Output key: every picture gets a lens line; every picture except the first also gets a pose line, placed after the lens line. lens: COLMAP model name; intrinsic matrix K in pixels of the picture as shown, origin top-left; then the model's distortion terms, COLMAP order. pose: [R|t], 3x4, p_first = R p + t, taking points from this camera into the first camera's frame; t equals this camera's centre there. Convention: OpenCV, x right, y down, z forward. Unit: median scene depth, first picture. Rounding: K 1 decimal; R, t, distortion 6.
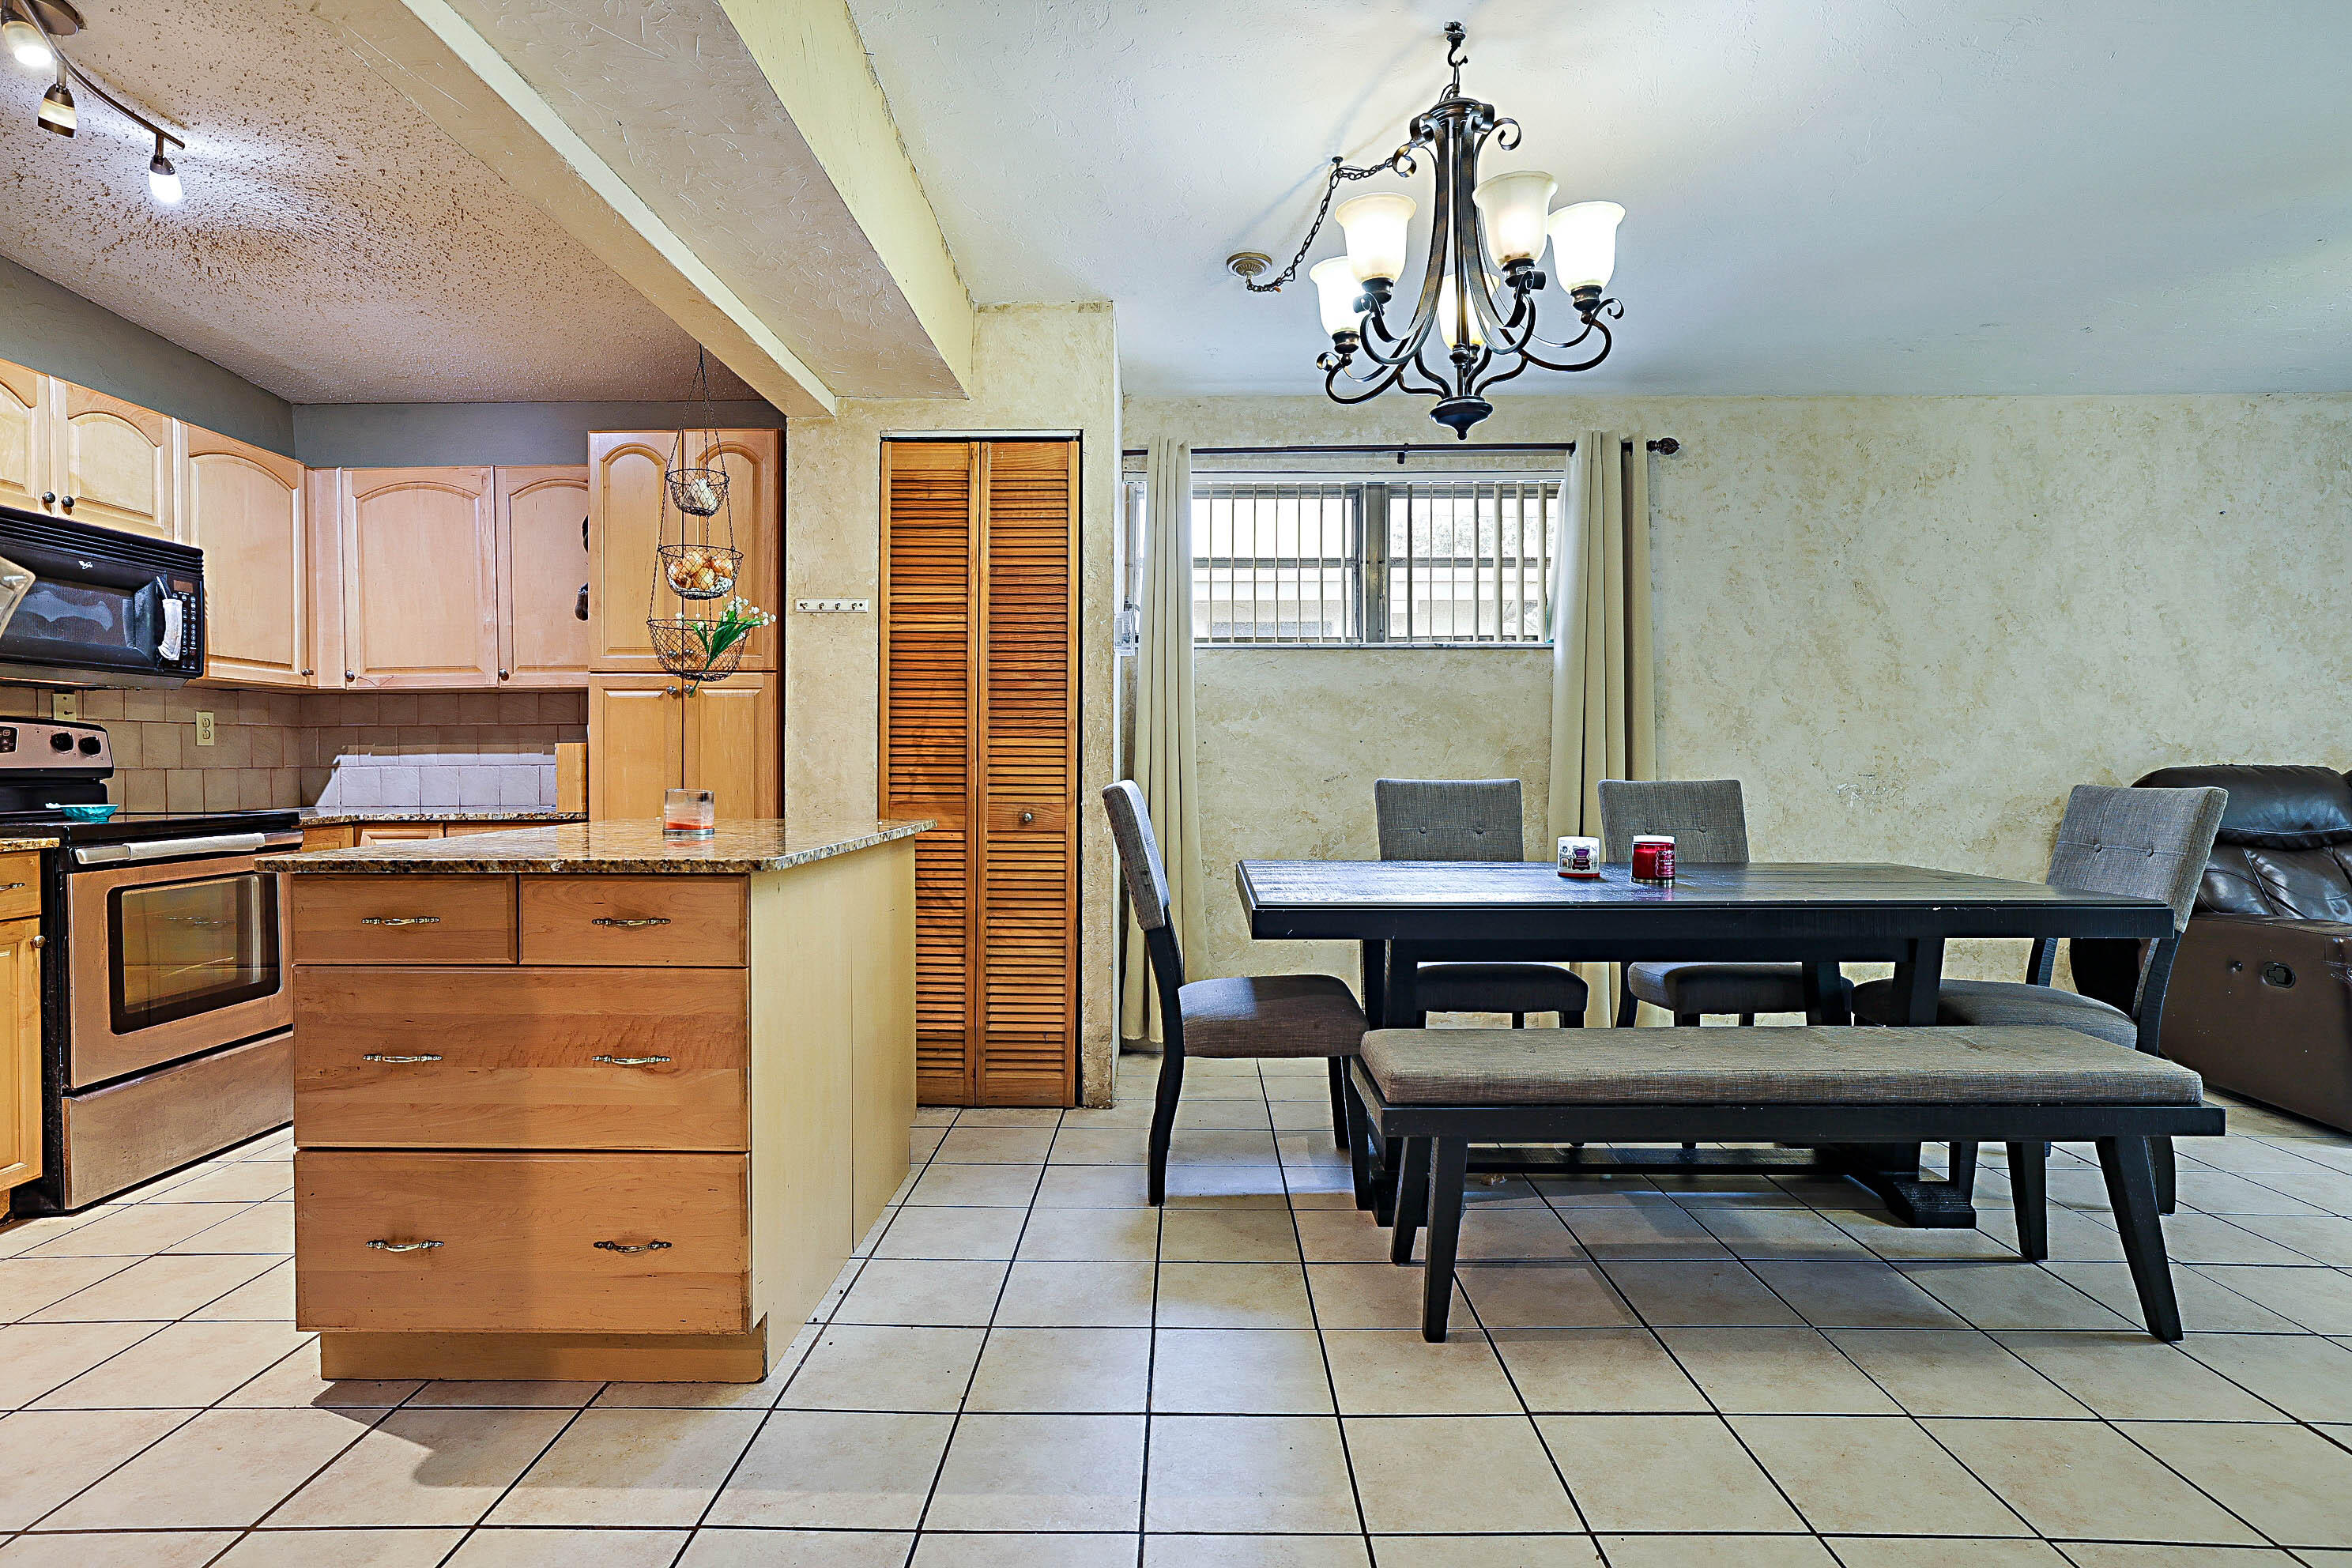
lens RADIAL K [[1244.6, 0, 1185.2], [0, 1244.6, 777.5], [0, 0, 1]] dist [-0.022200, 0.020236]
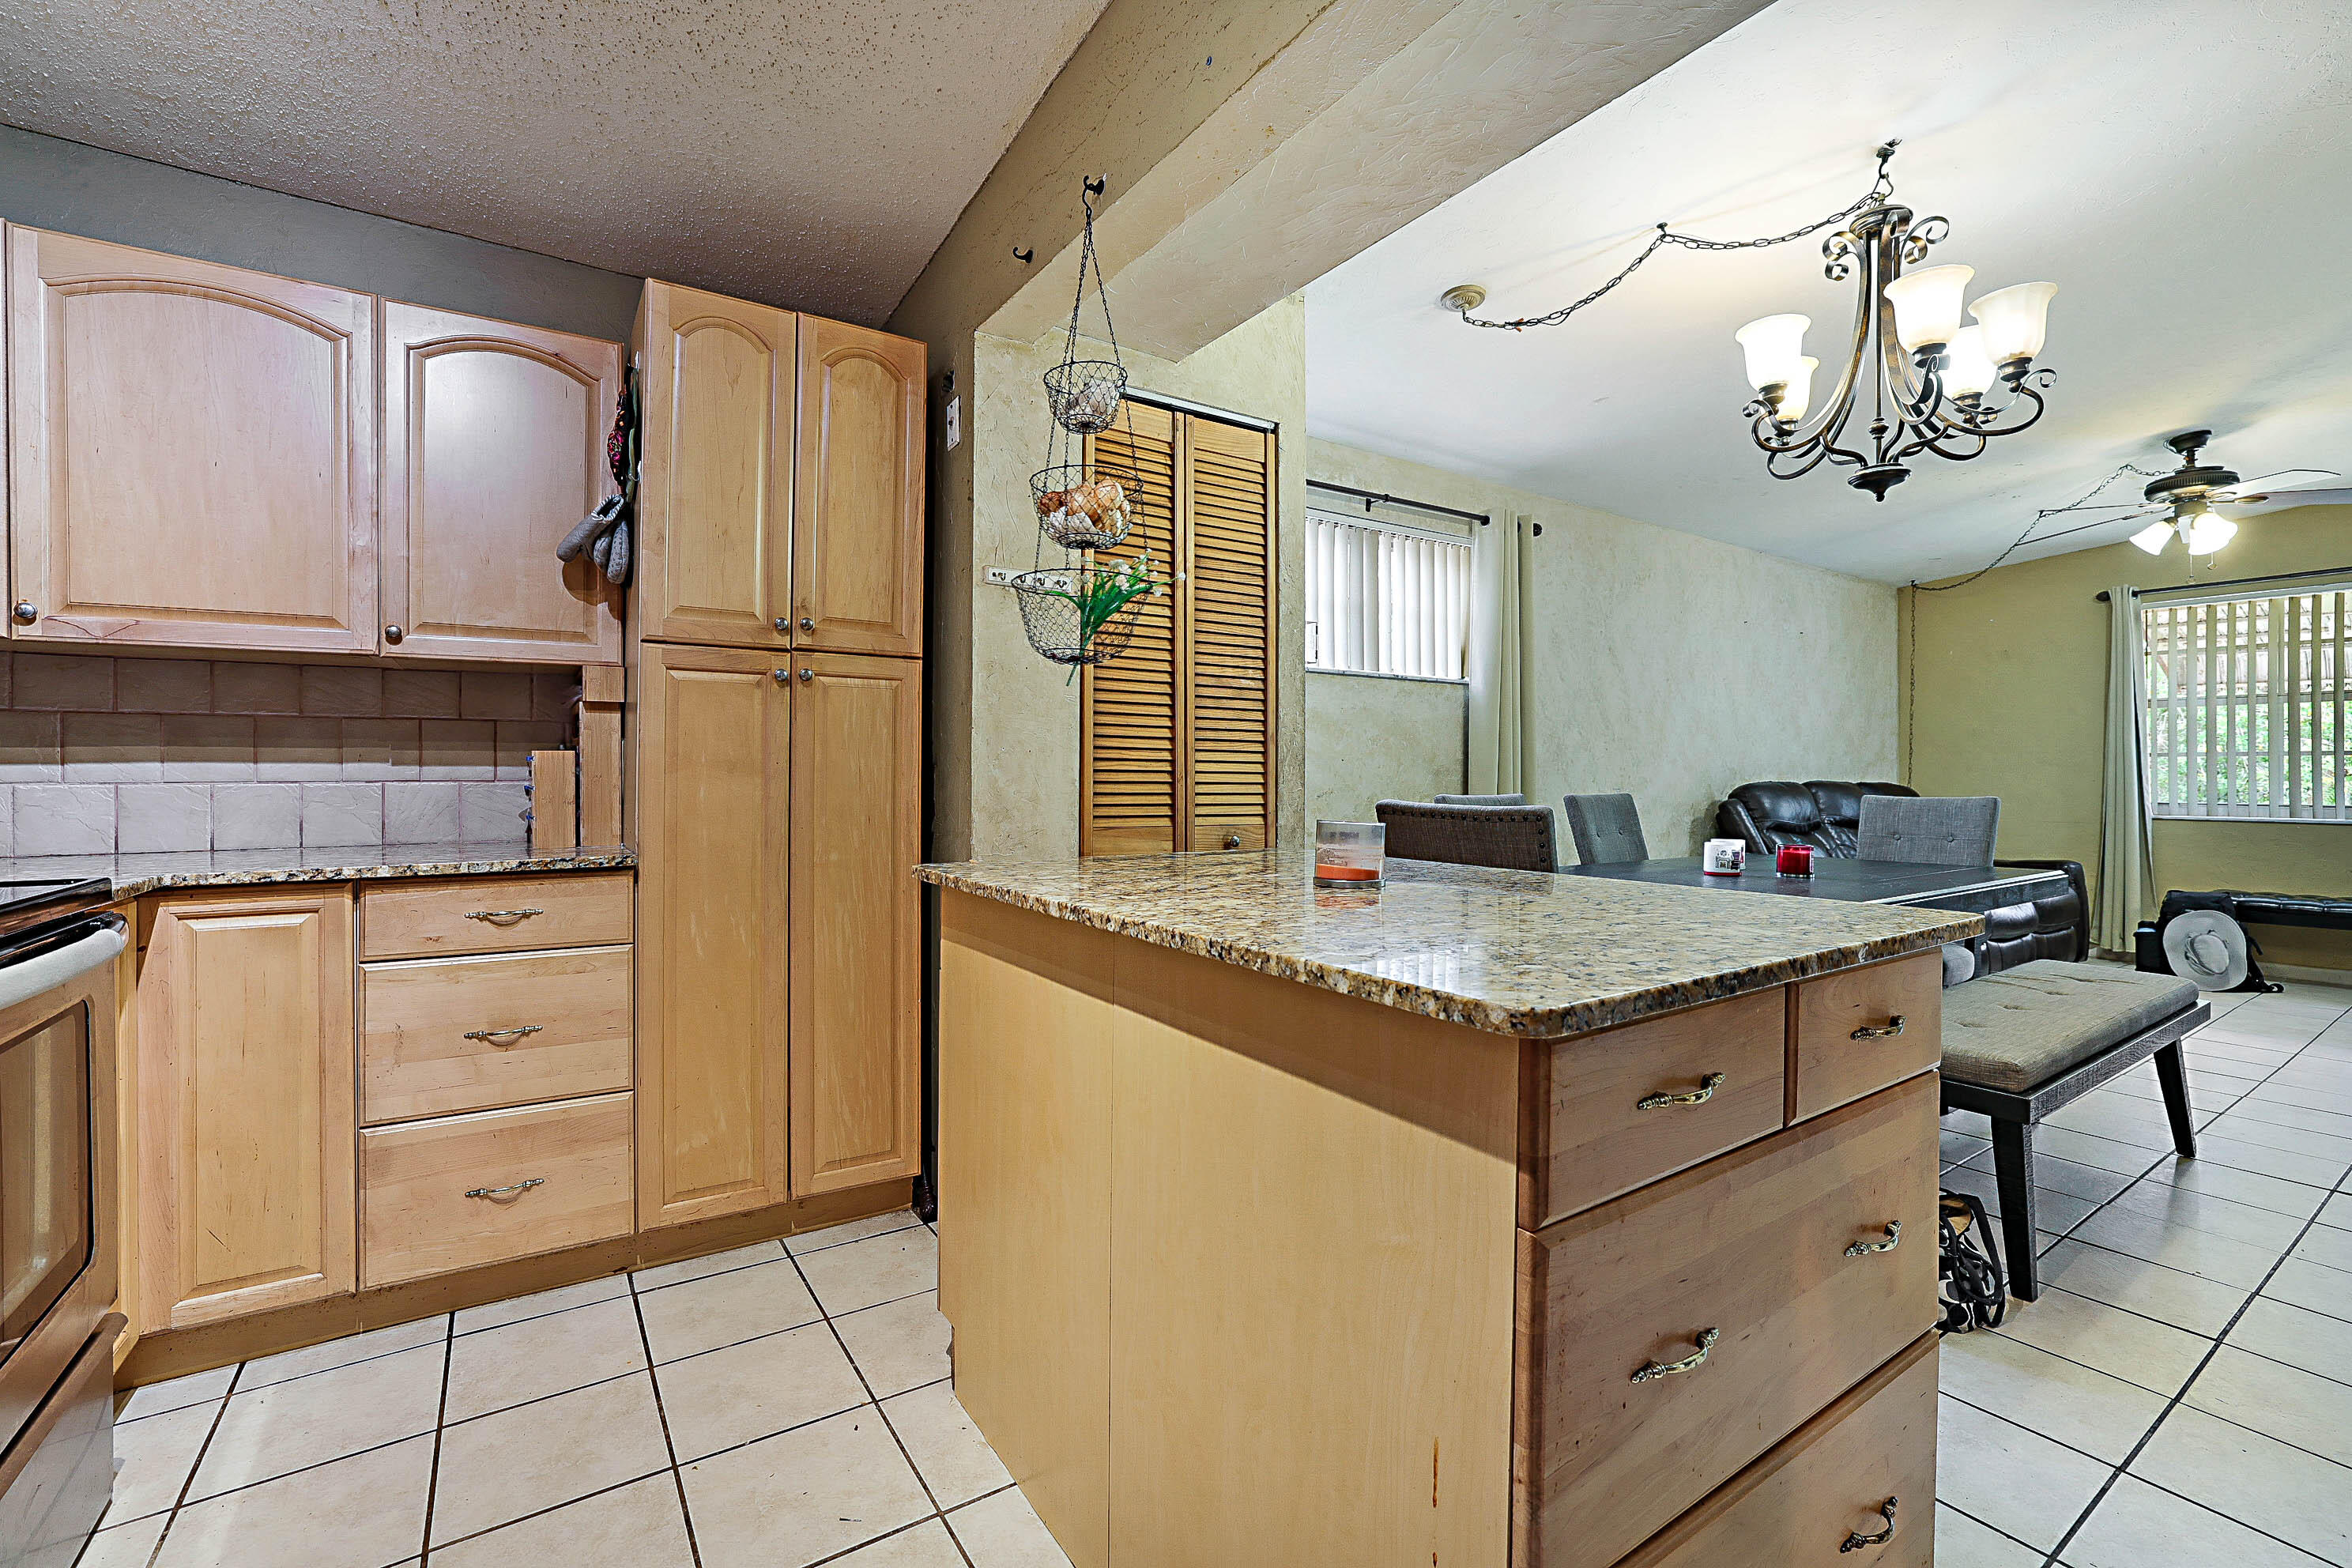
lens RADIAL K [[1010.0, 0, 1190.4], [0, 1010.0, 769.2], [0, 0, 1]] dist [-0.026754, 0.004428]
pose [[0.825097, 0.006723, 0.564952, -0.542670], [0.005127, 0.999799, -0.019385, -0.005289], [-0.564969, 0.018891, 0.824896, 0.402663]]
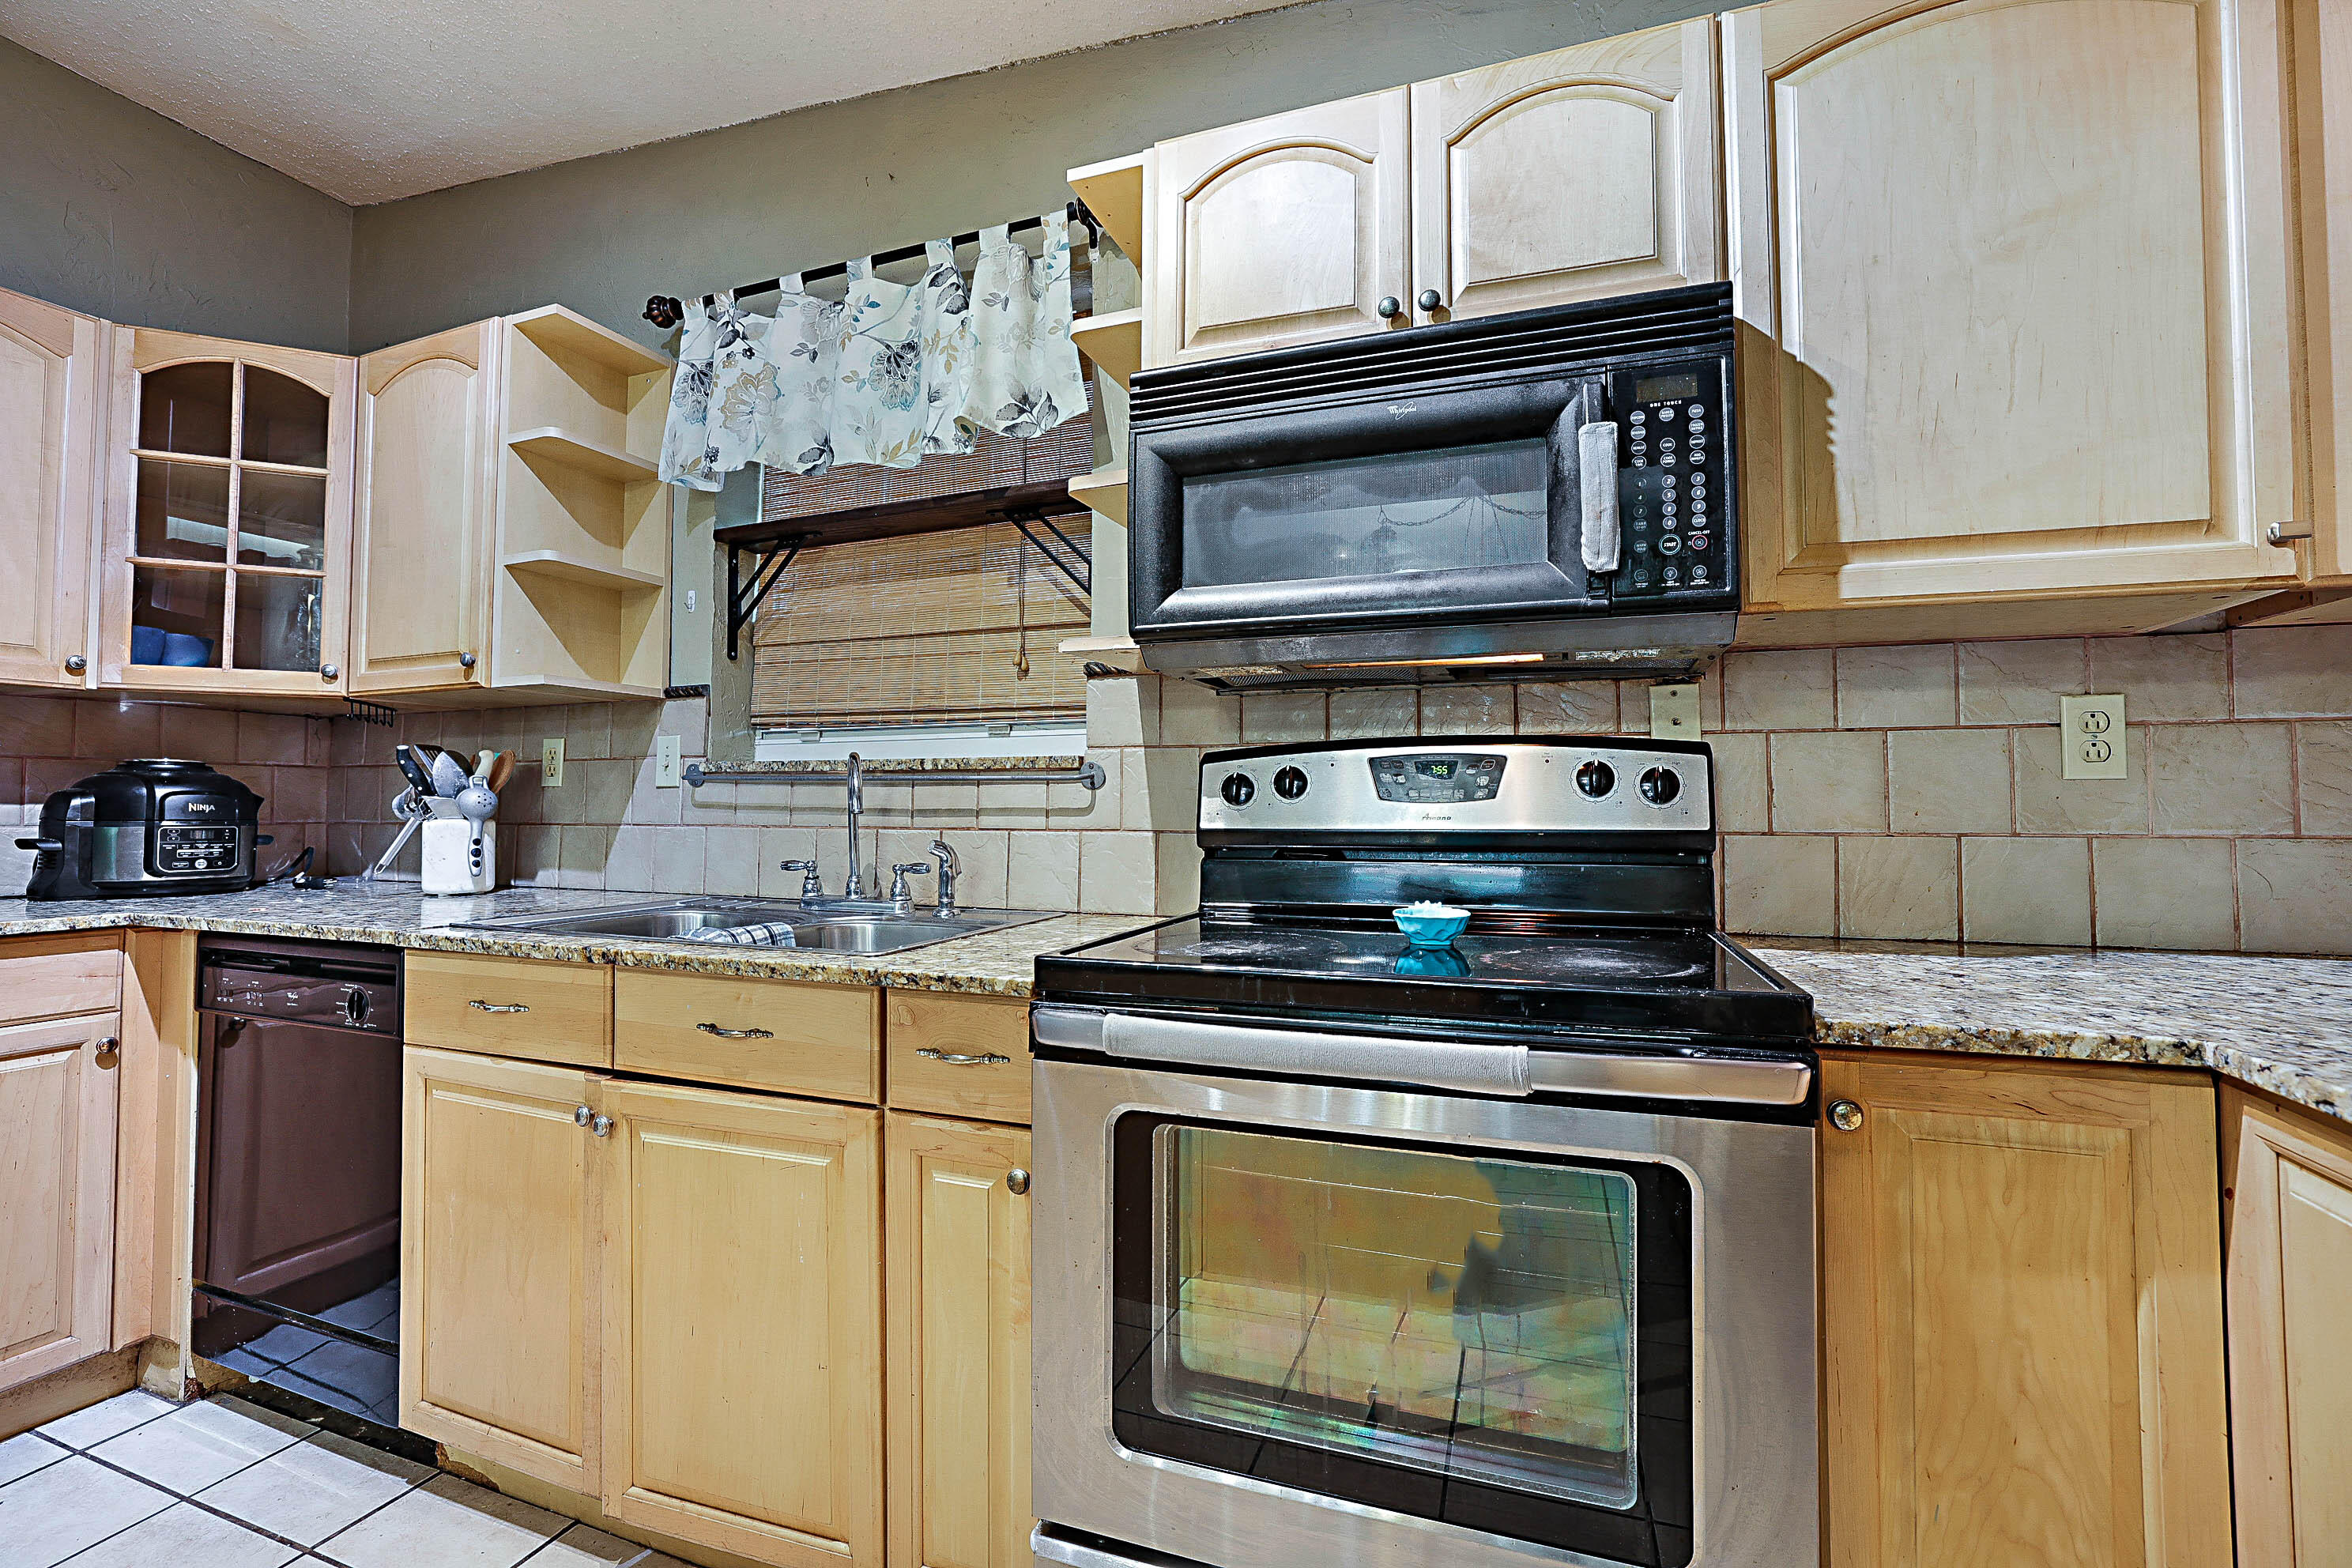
lens RADIAL K [[1010.0, 0, 1171.7], [0, 1010.0, 772.7], [0, 0, 1]] dist [-0.026754, 0.004428]
pose [[-0.346552, -0.029572, -0.937565, -0.408240], [-0.013509, 0.999557, -0.026534, -0.015929], [0.937934, 0.003470, -0.346798, 0.872281]]
